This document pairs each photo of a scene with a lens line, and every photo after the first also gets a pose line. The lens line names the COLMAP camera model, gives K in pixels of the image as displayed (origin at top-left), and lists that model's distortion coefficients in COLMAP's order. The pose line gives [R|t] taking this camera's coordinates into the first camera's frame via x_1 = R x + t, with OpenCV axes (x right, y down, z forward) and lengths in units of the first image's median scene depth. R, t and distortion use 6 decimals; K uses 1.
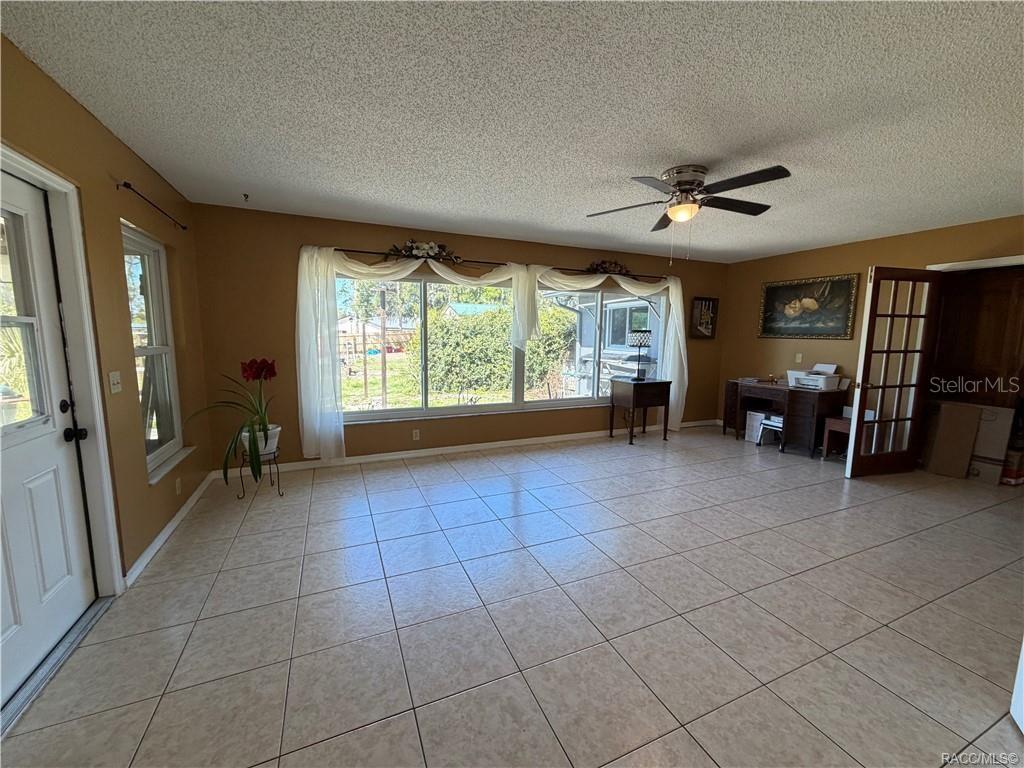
lens RADIAL K [[408.3, 0, 509.2], [0, 408.3, 384.3], [0, 0, 1]] dist [-0.001099, 0.000614]
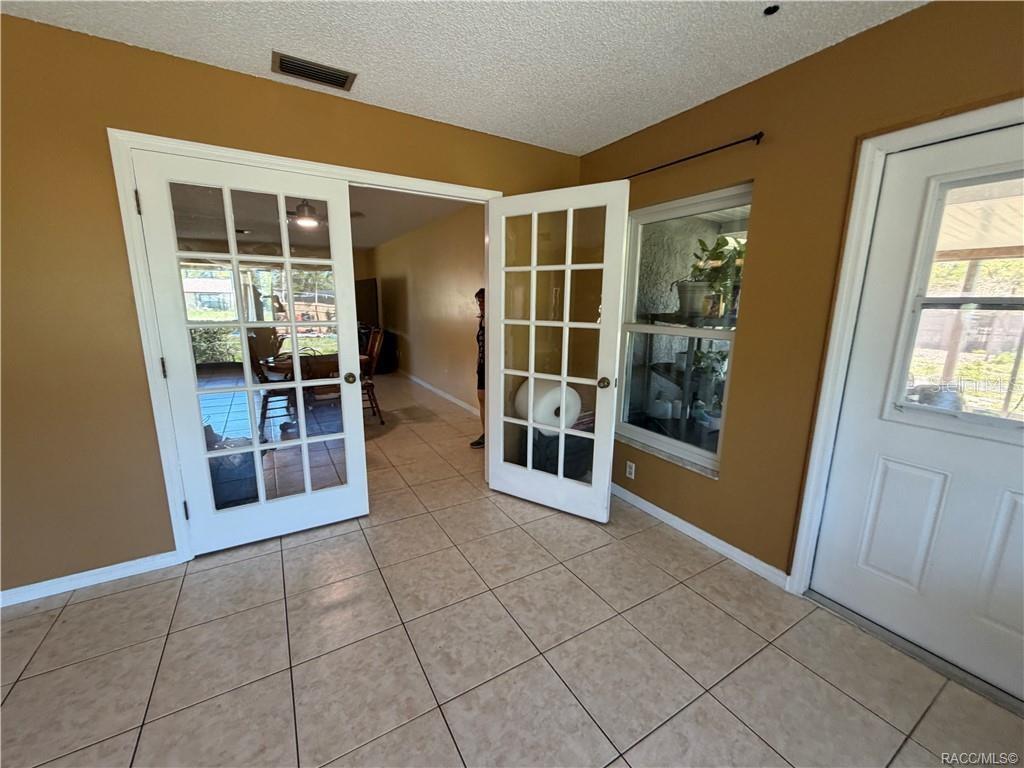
lens RADIAL K [[408.3, 0, 508.6], [0, 408.3, 384.1], [0, 0, 1]] dist [-0.001099, 0.000614]
pose [[-0.991818, 0.002223, -0.127639, -0.003147], [-0.039460, 0.945546, 0.323088, -0.083800], [0.121407, 0.325482, -0.937722, 0.634345]]
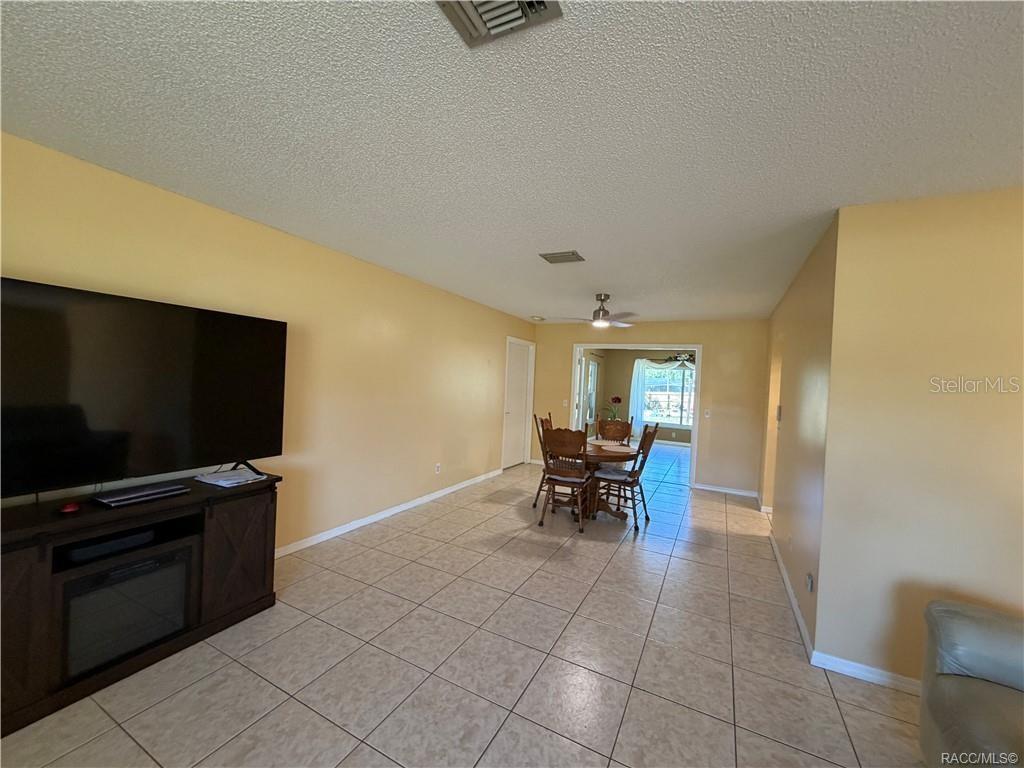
lens RADIAL K [[408.3, 0, 509.6], [0, 408.3, 383.4], [0, 0, 1]] dist [-0.001099, 0.000614]
pose [[0.630295, 0.031132, -0.775732, 1.035906], [-0.144425, 0.986456, -0.077759, 0.160601], [0.762804, 0.161046, 0.626254, -1.282630]]
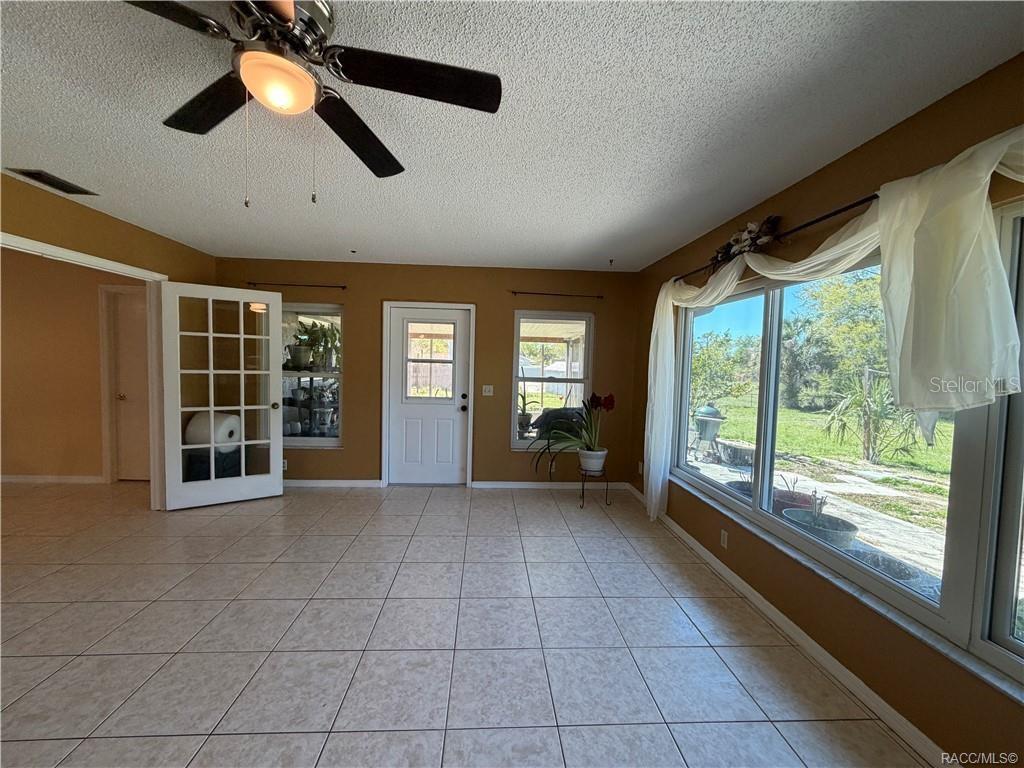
lens RADIAL K [[408.3, 0, 510.4], [0, 408.3, 383.7], [0, 0, 1]] dist [-0.001099, 0.000614]
pose [[-0.343258, 0.029348, -0.938782, 0.491880], [-0.150608, 0.984858, 0.085857, -0.120767], [0.927087, 0.170859, -0.333641, 0.925981]]
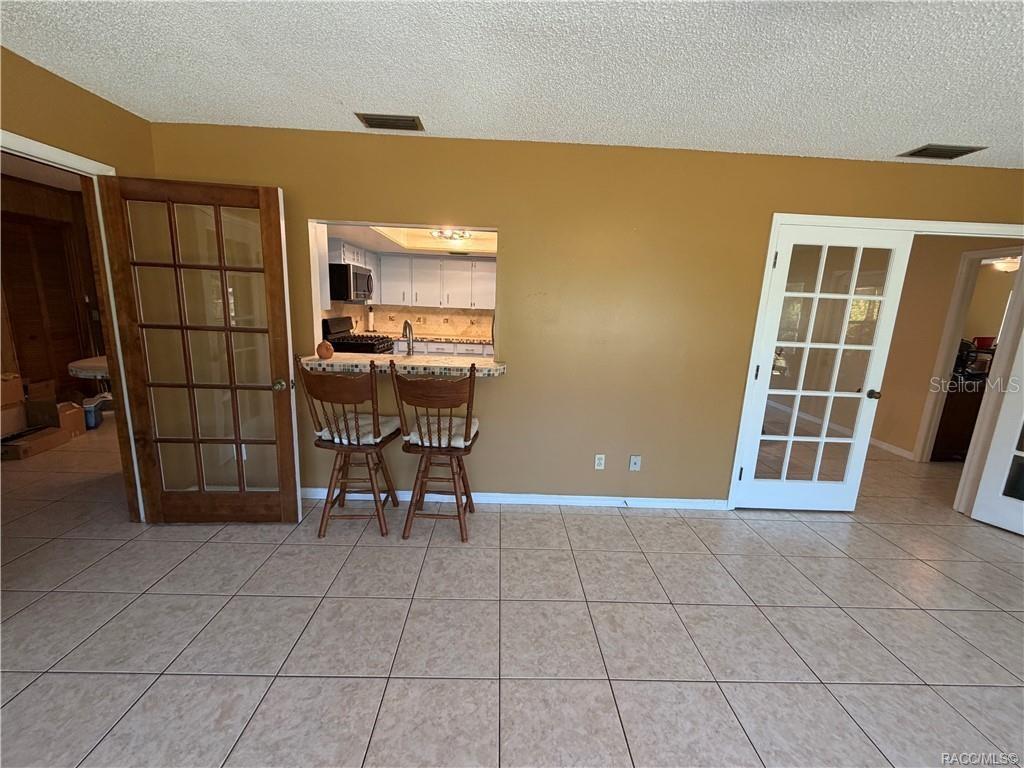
lens RADIAL K [[408.3, 0, 508.5], [0, 408.3, 384.0], [0, 0, 1]] dist [-0.001099, 0.000614]
pose [[-0.924025, -0.122565, 0.362155, 0.466841], [-0.002273, 0.948969, 0.315362, -0.127676], [-0.382326, 0.290579, -0.877149, 0.894700]]
